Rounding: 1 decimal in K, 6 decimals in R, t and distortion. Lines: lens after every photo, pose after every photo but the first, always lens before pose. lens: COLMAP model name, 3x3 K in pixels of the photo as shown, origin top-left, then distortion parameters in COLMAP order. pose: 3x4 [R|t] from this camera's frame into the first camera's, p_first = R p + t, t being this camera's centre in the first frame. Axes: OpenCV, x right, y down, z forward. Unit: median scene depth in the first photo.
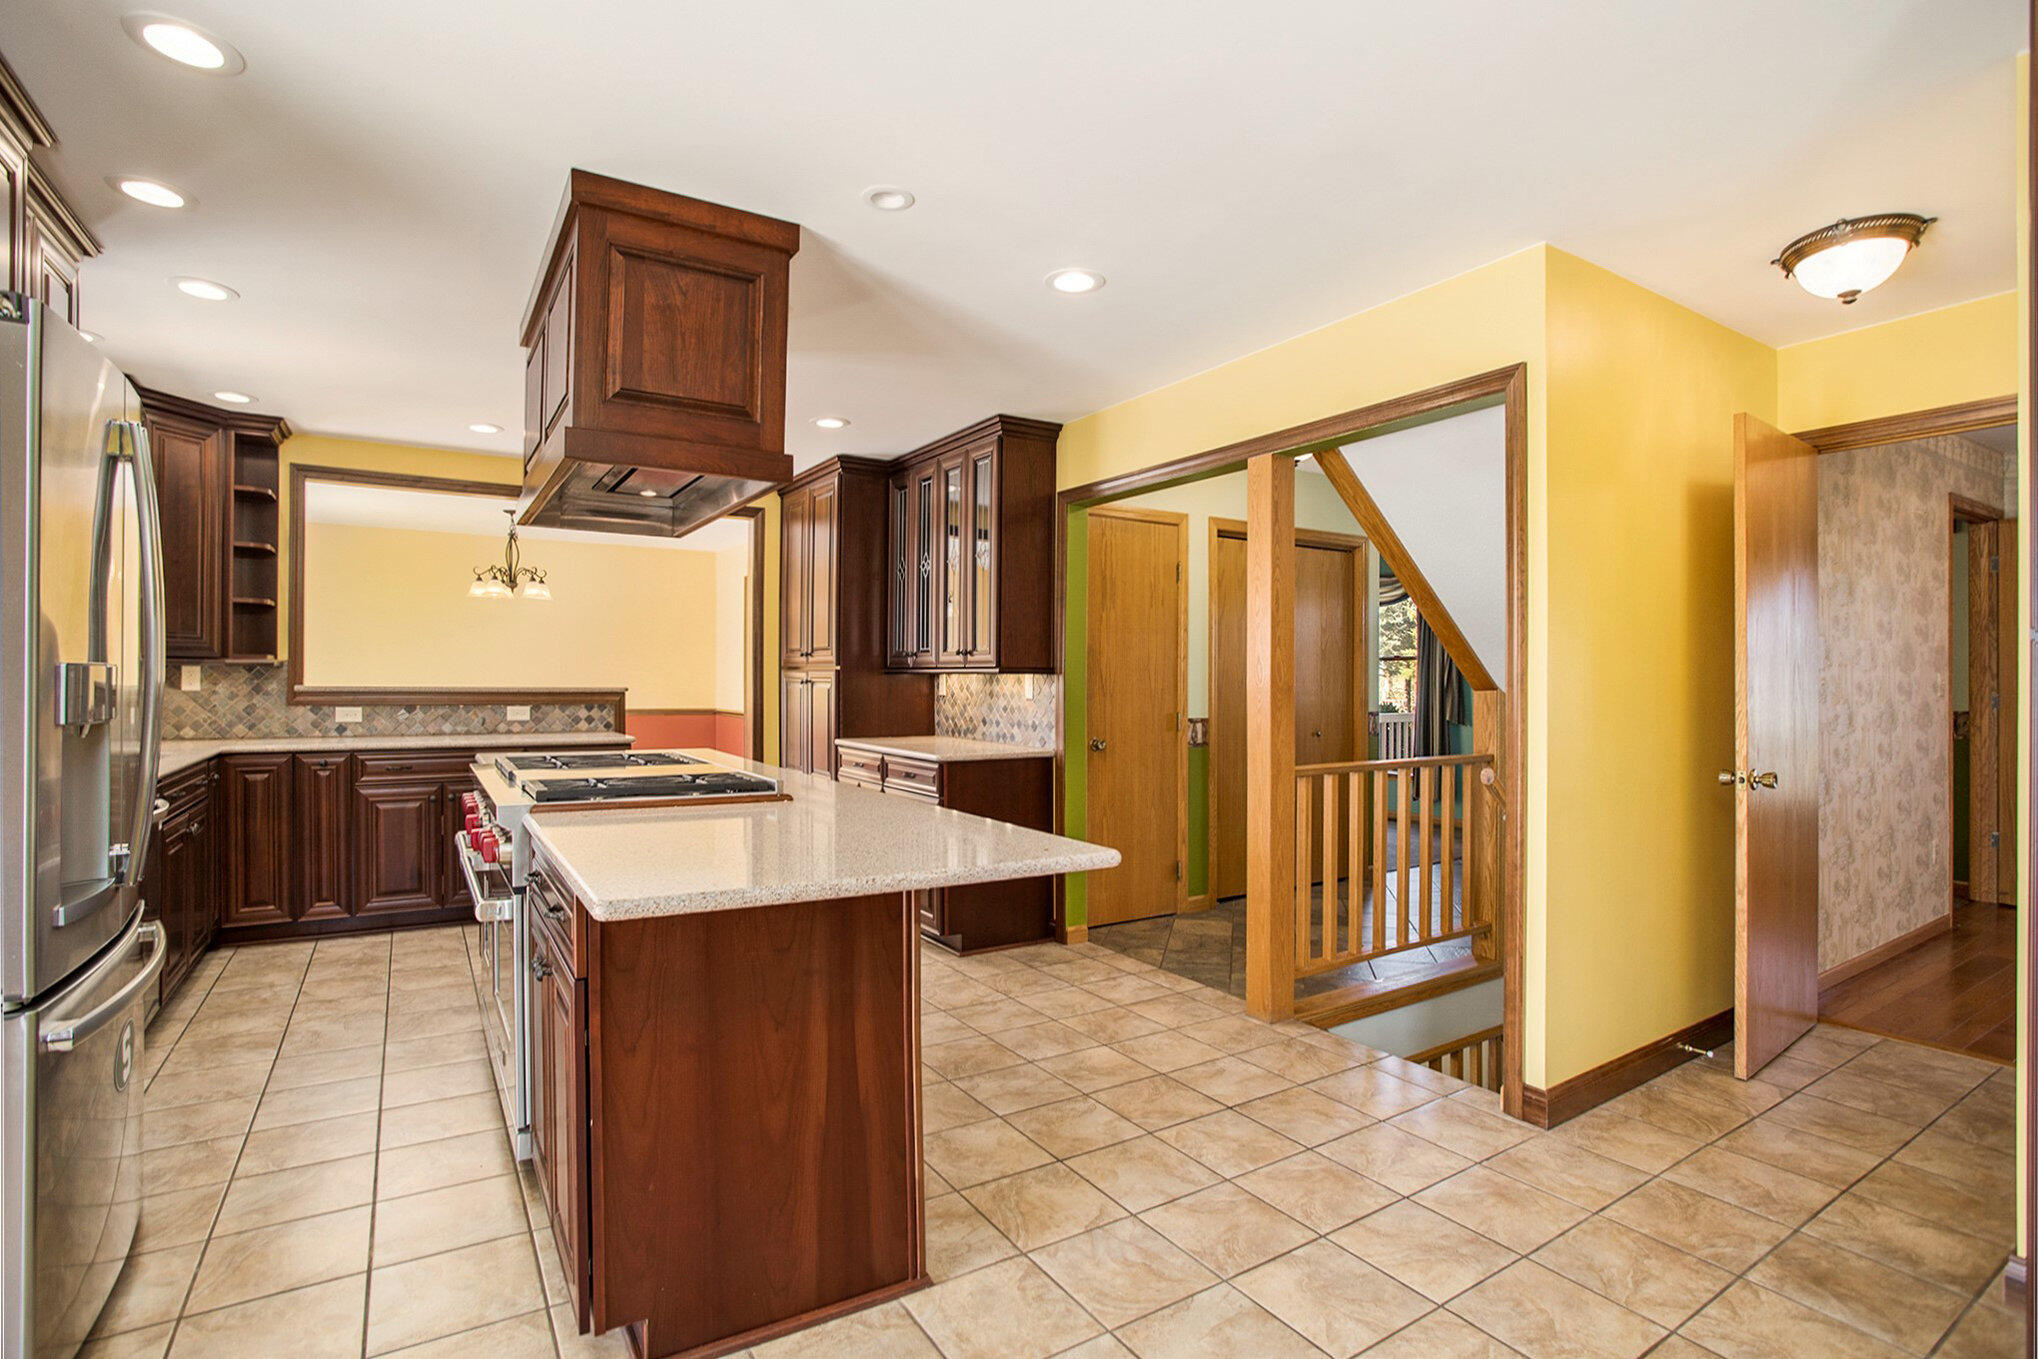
lens RADIAL K [[997.5, 0, 1018.1], [0, 997.5, 672.2], [0, 0, 1]] dist [-0.040179, 0.000220]
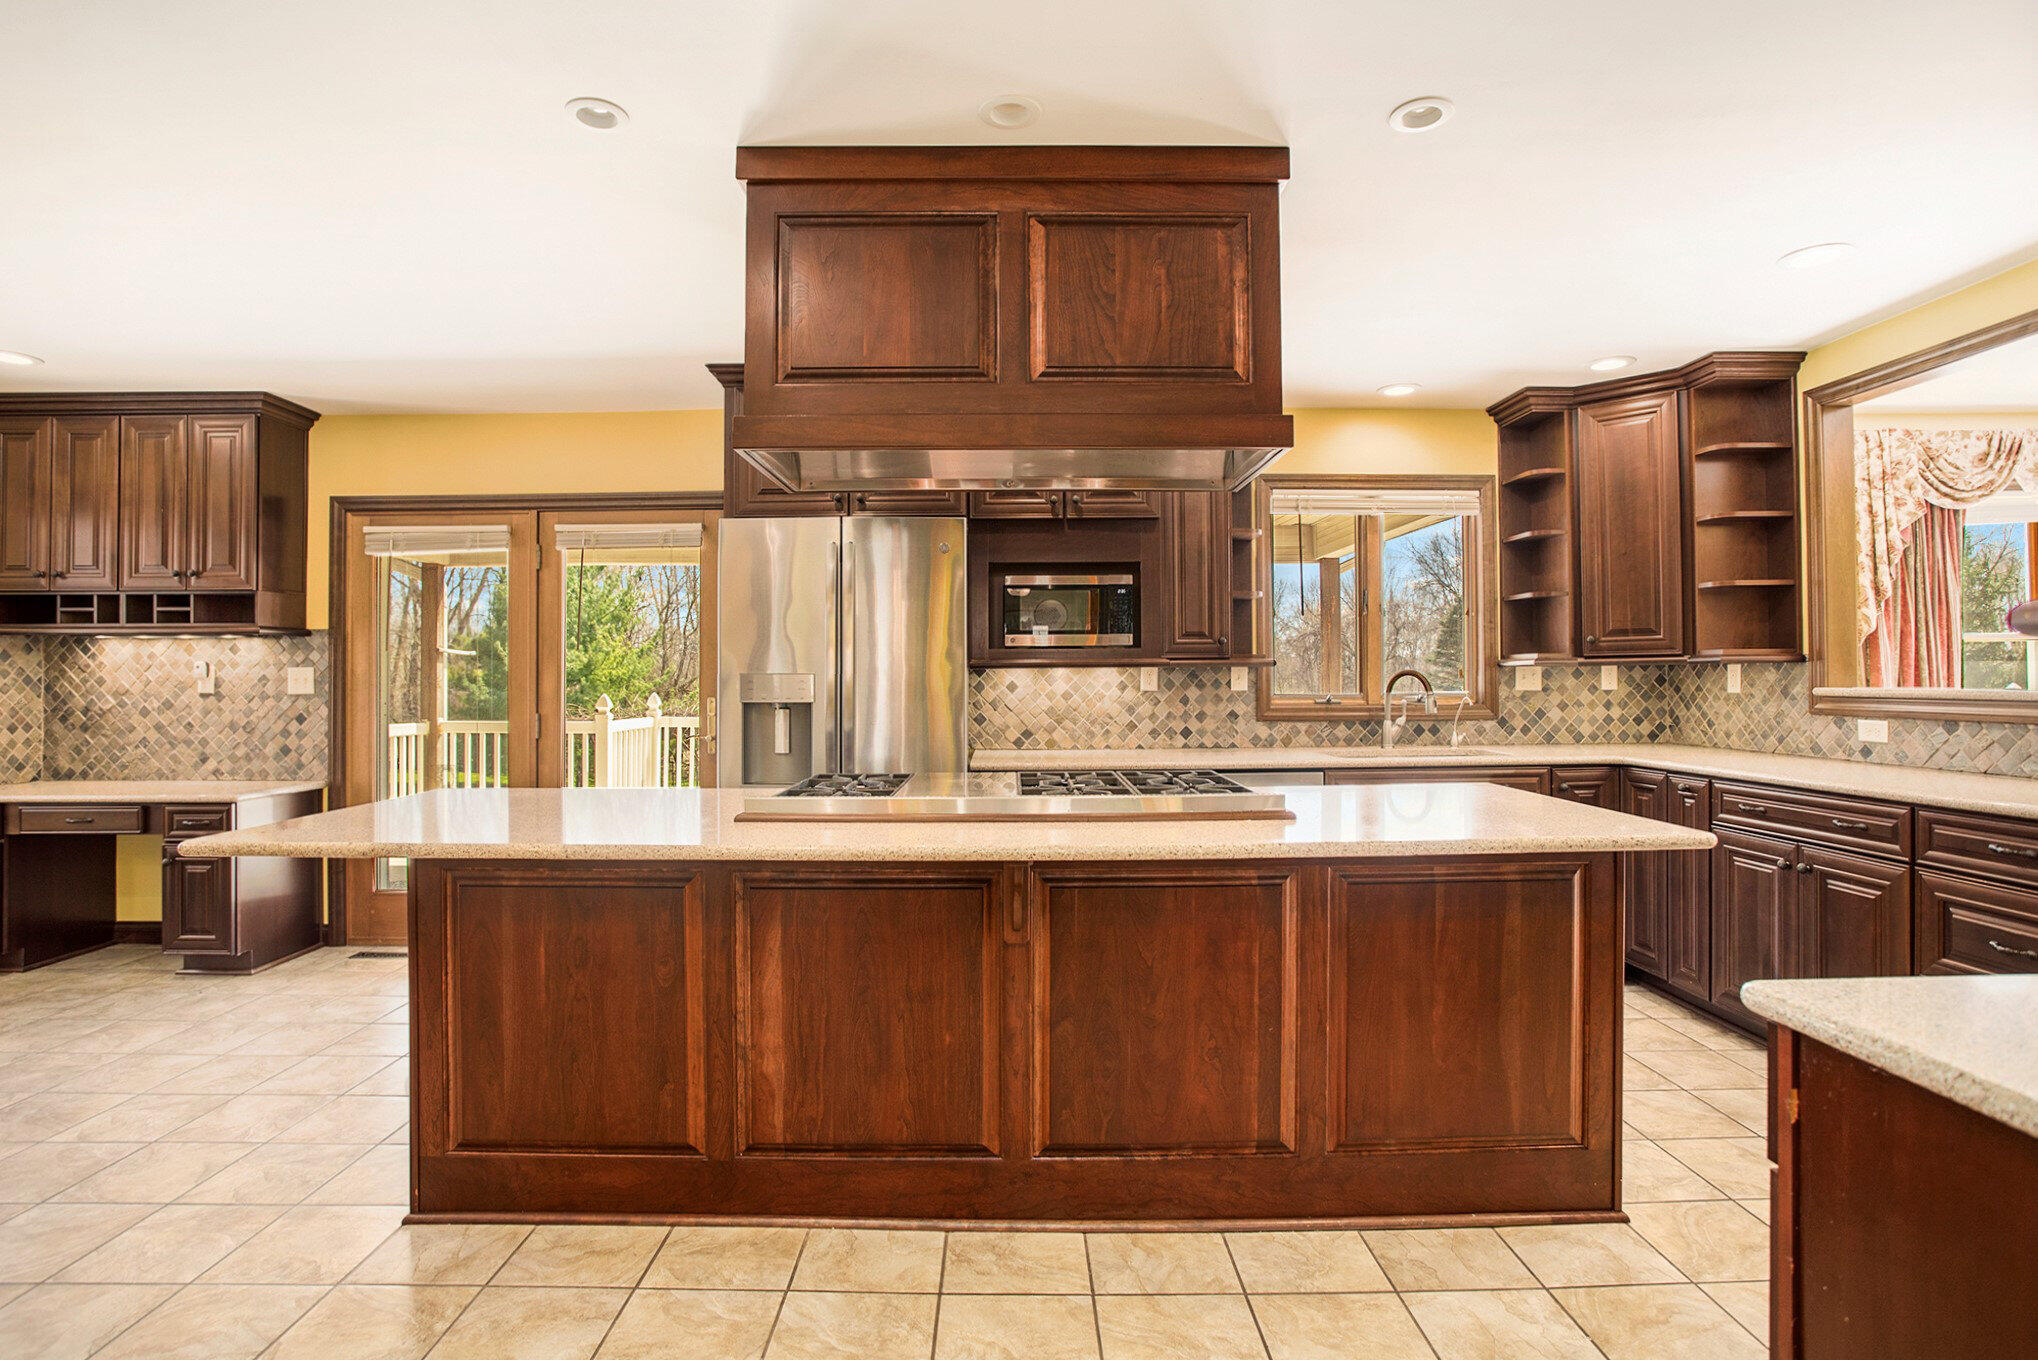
lens RADIAL K [[997.5, 0, 1018.1], [0, 997.5, 672.7], [0, 0, 1]] dist [-0.040179, 0.000220]
pose [[-0.533694, -0.012228, -0.845589, 0.301832], [0.002871, 0.999863, -0.016271, 0.018061], [0.845673, -0.011112, -0.533586, 1.271692]]
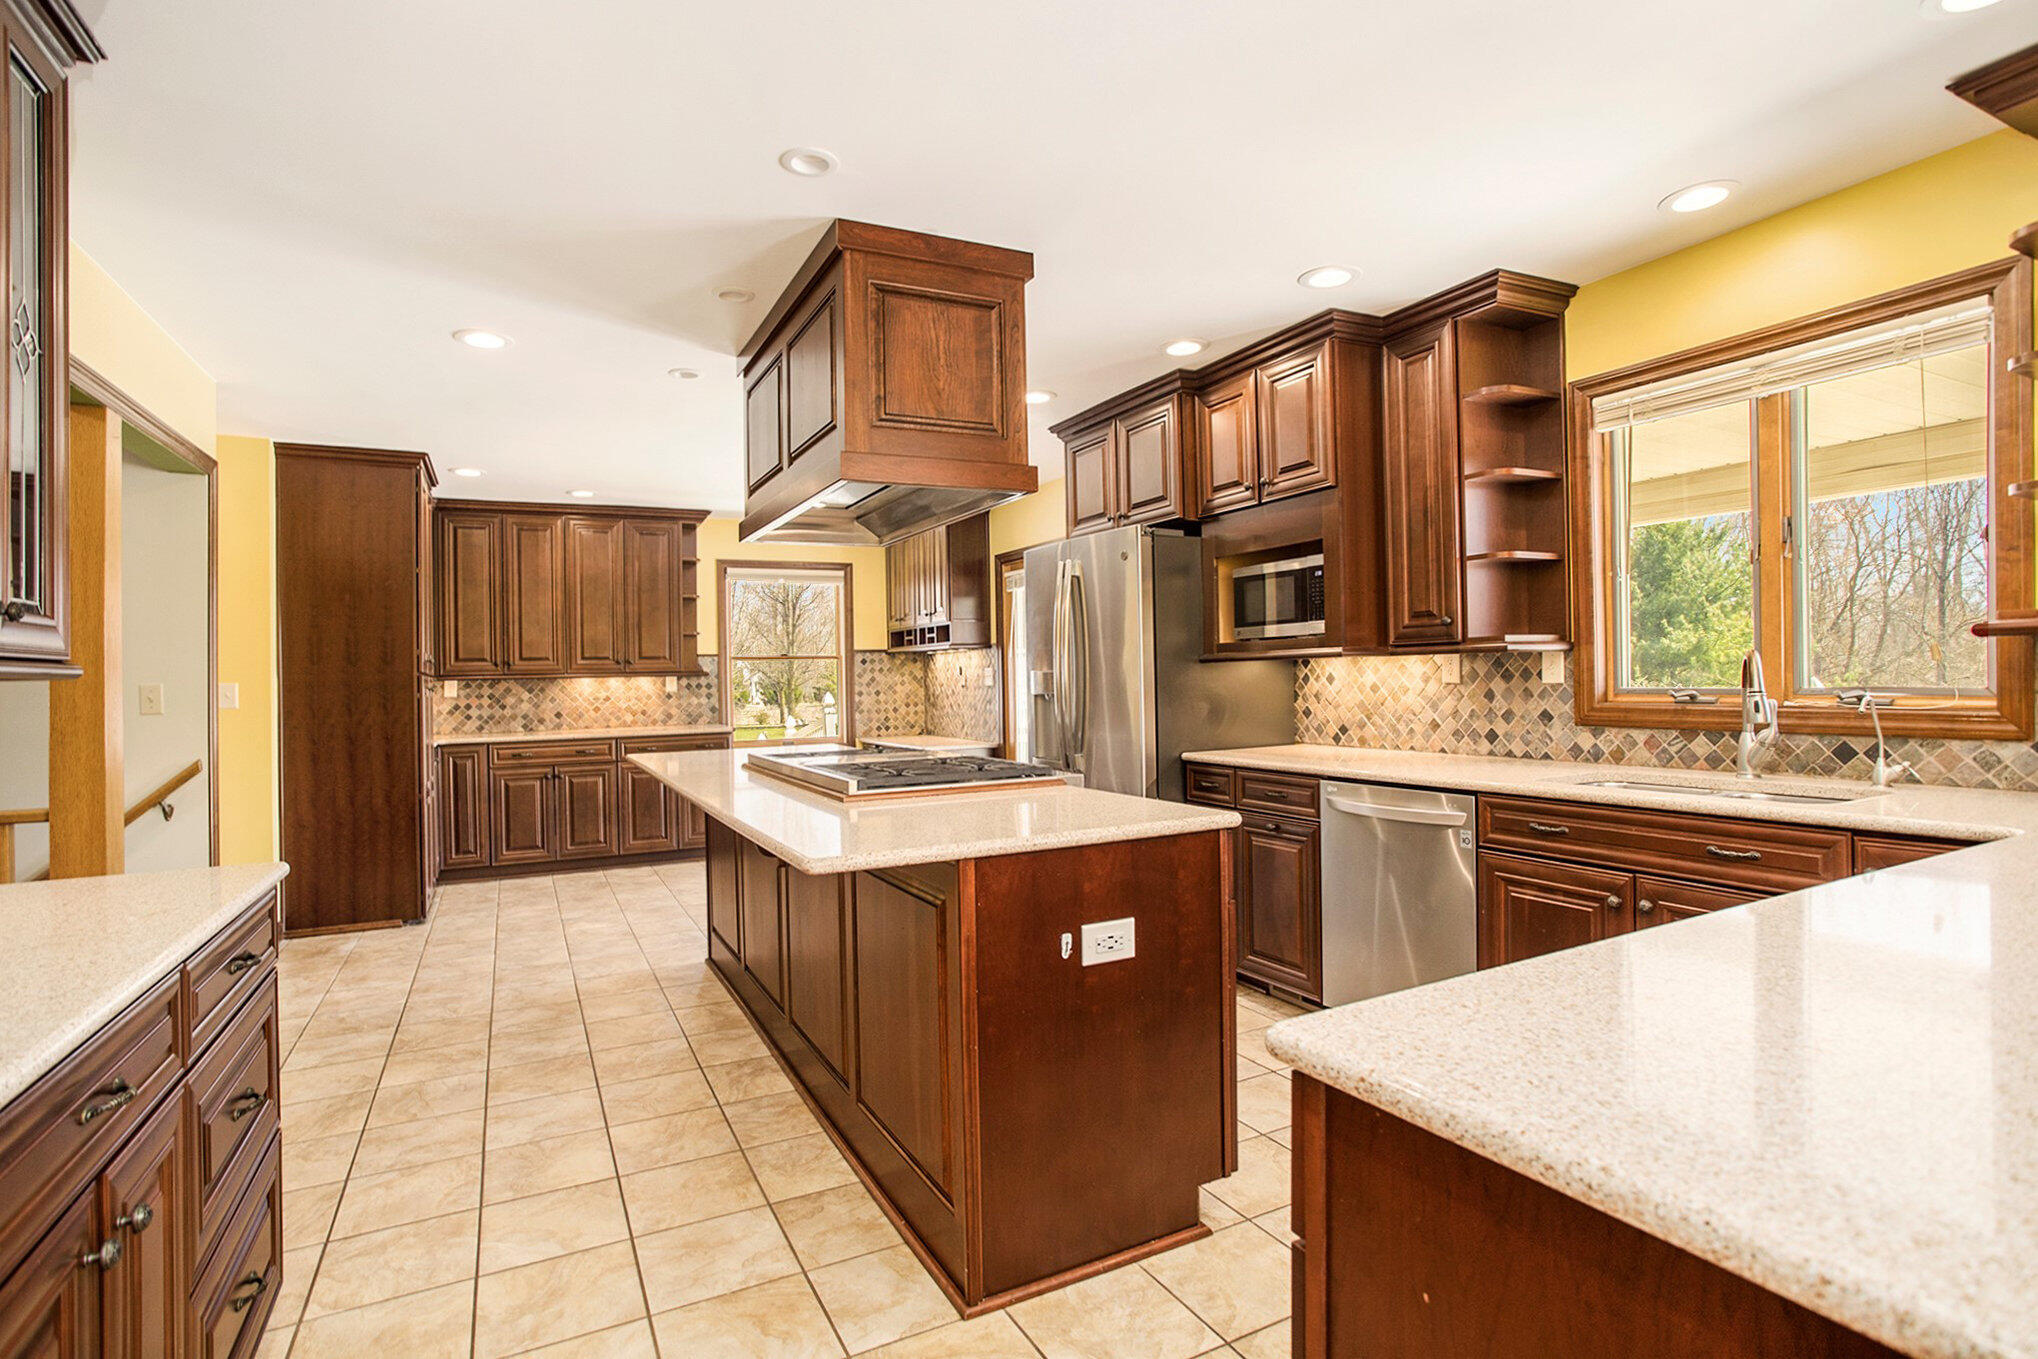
lens RADIAL K [[982.3, 0, 1027.5], [0, 982.3, 673.4], [0, 0, 1]] dist [0.001897, 0.000215]
pose [[-0.997438, 0.012294, 0.070466, -0.563738], [0.011856, 0.999908, -0.006628, 0.011946], [-0.070541, -0.005776, -0.997492, 1.837287]]
